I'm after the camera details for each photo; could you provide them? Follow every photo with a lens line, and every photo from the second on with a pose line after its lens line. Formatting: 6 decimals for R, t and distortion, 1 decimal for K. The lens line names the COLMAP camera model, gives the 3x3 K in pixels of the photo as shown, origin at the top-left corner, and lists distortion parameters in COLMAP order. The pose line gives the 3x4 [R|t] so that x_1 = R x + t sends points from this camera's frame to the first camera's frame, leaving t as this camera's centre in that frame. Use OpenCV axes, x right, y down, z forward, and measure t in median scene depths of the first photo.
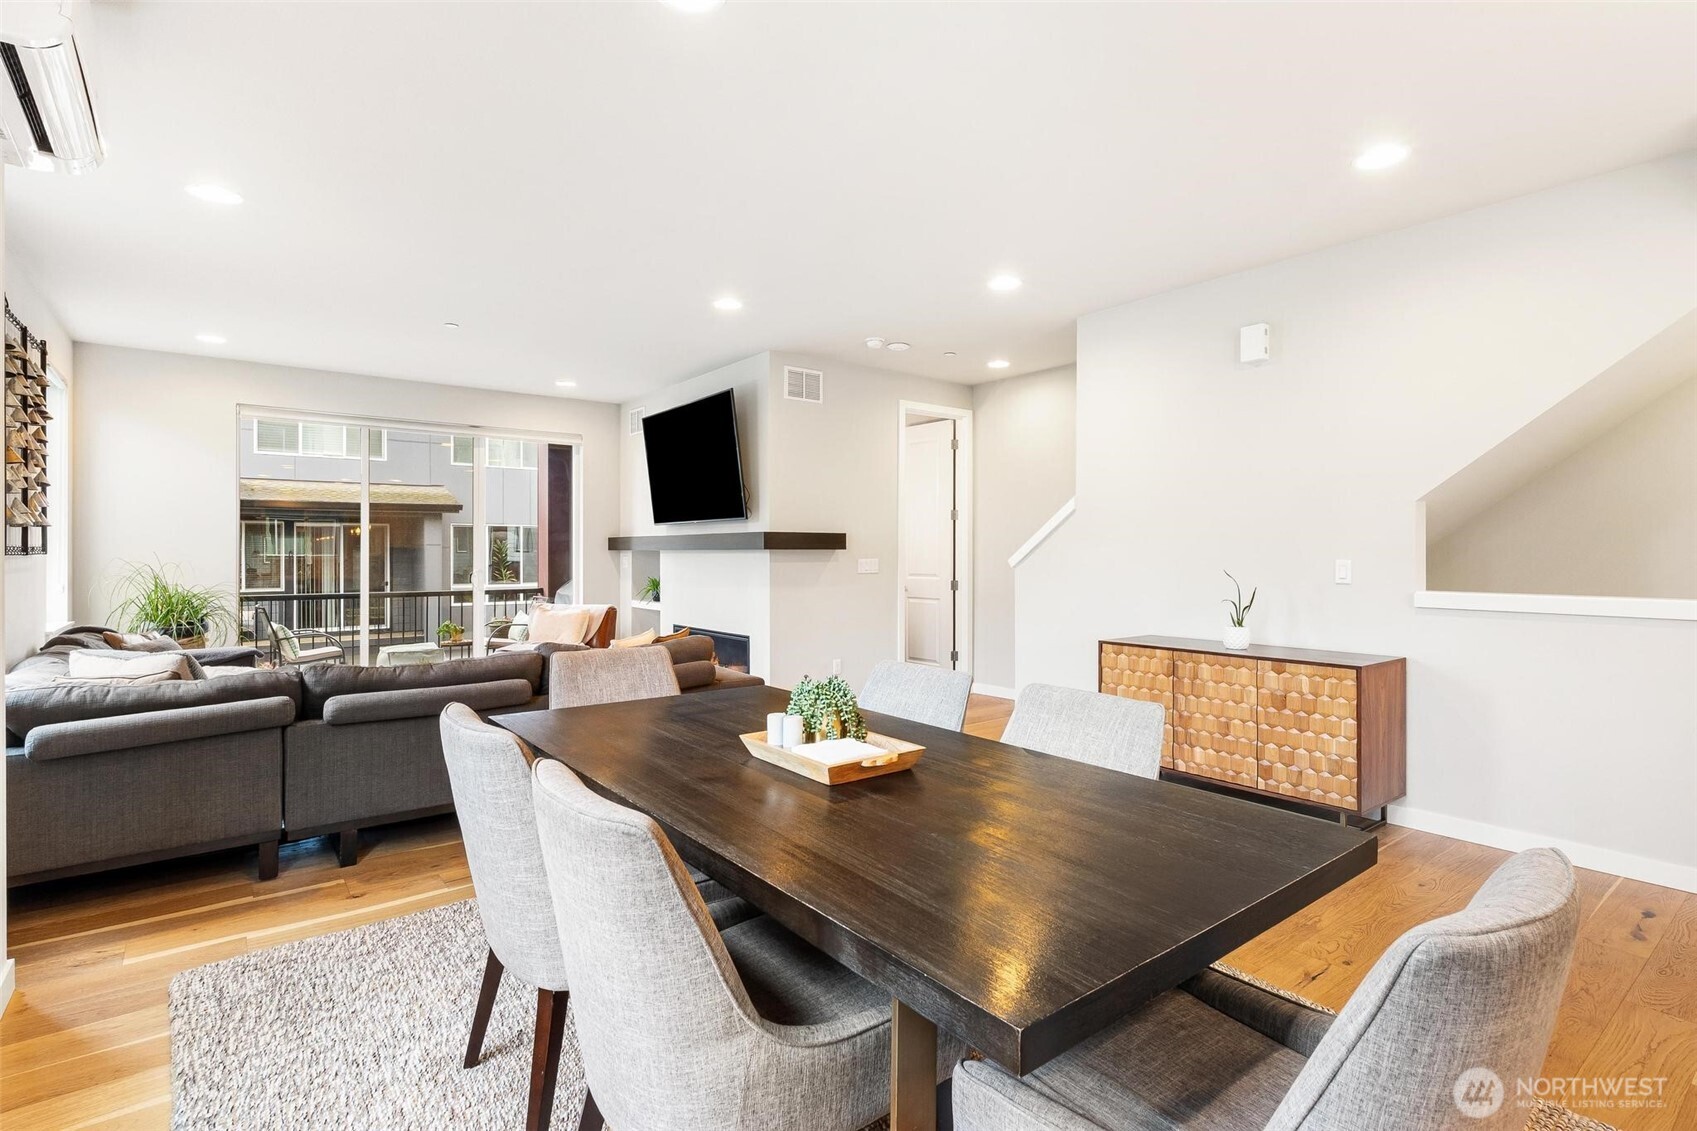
lens RADIAL K [[823.5, 0, 860.7], [0, 823.5, 551.5], [0, 0, 1]] dist [0.005284, 0.000206]
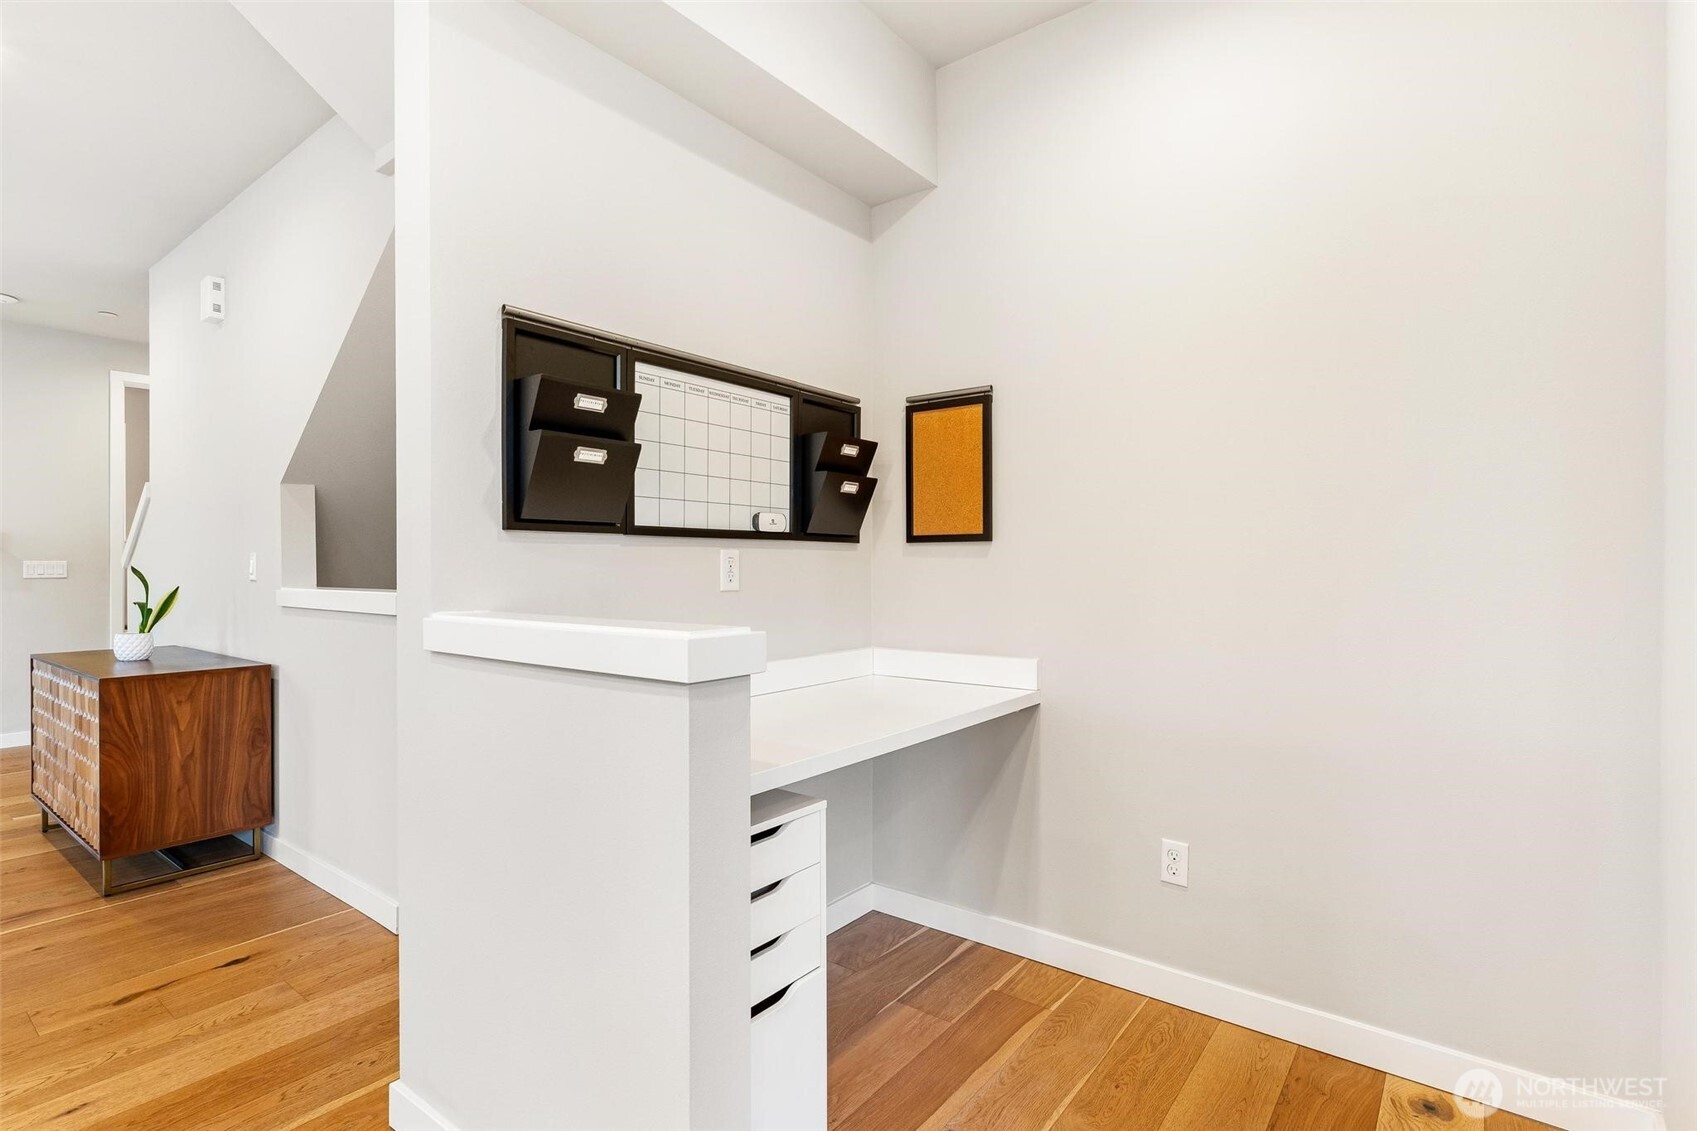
lens RADIAL K [[823.5, 0, 854.2], [0, 823.5, 567.2], [0, 0, 1]] dist [0.005284, 0.000206]
pose [[0.974549, -0.007431, 0.224051, 0.610660], [0.005453, 0.999941, 0.009445, 0.012092], [-0.224108, -0.007983, 0.974532, 0.014070]]
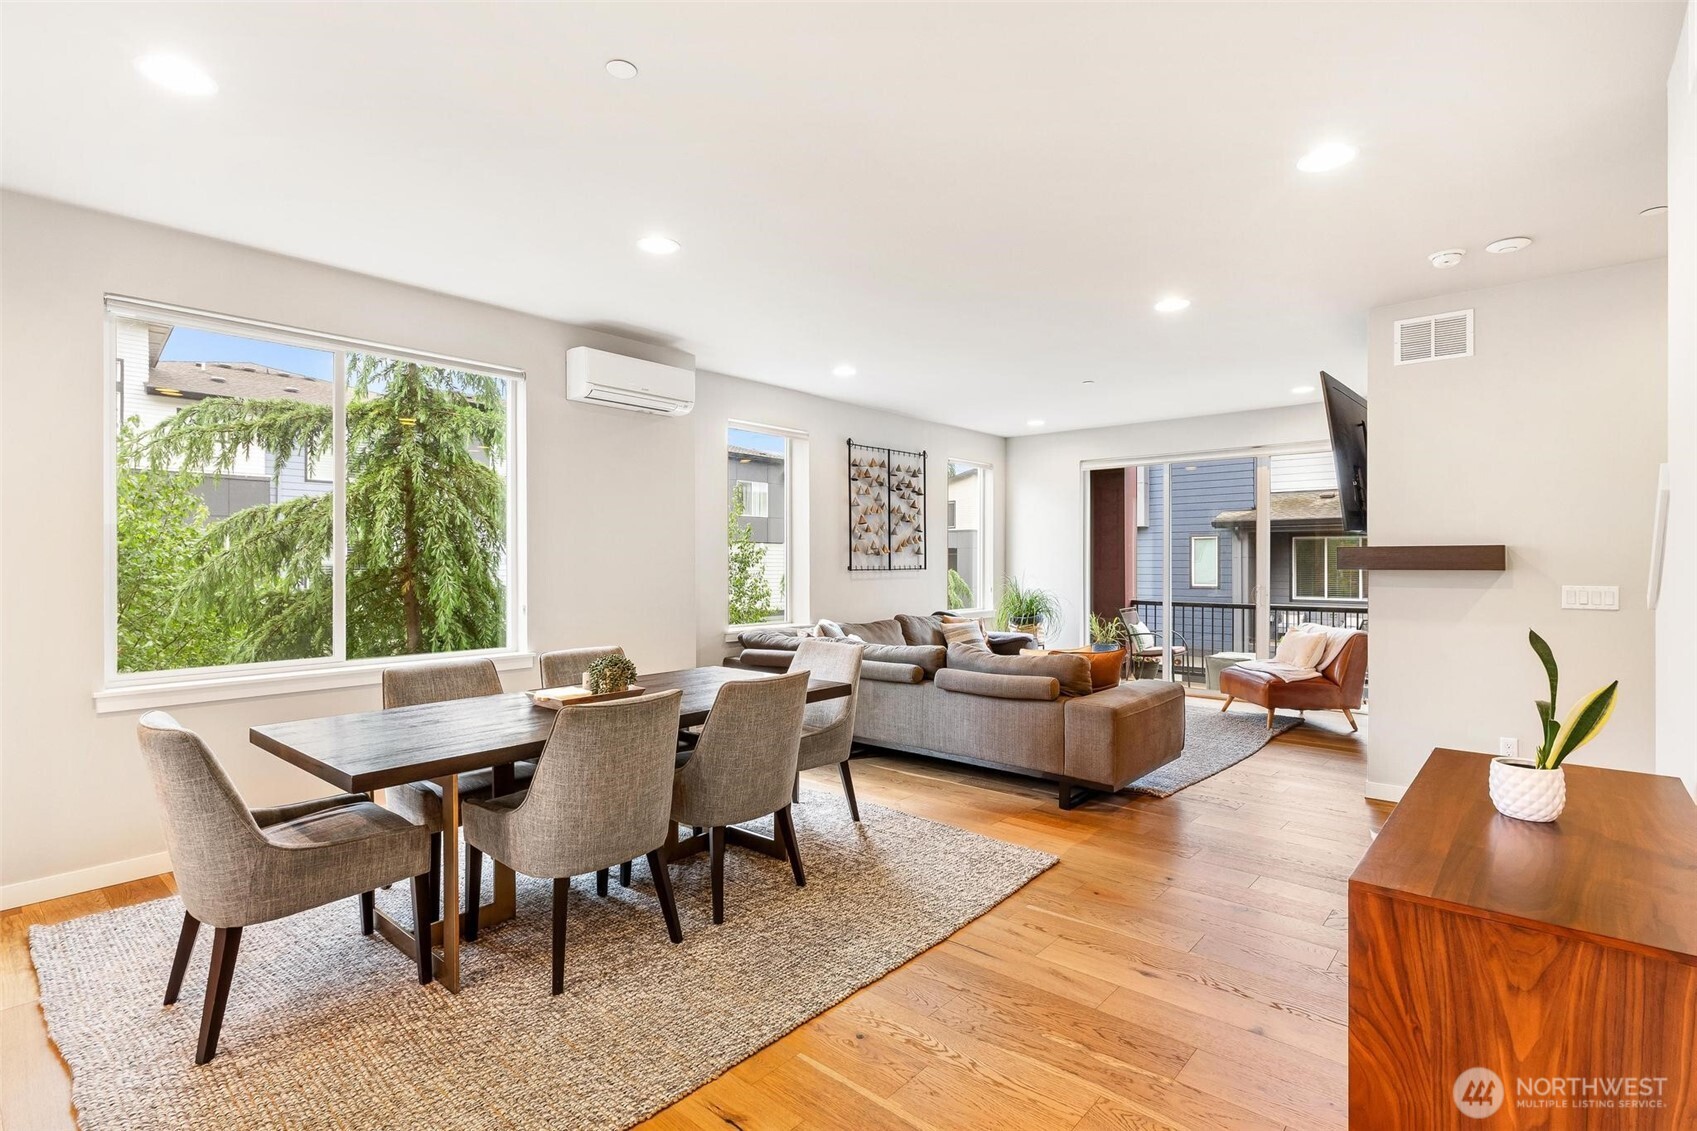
lens RADIAL K [[823.5, 0, 852.1], [0, 823.5, 557.8], [0, 0, 1]] dist [0.005284, 0.000206]
pose [[0.182674, -0.006073, -0.983155, 0.508347], [0.001752, 0.999981, -0.005851, -0.009539], [0.983172, -0.000654, 0.182681, 0.360431]]
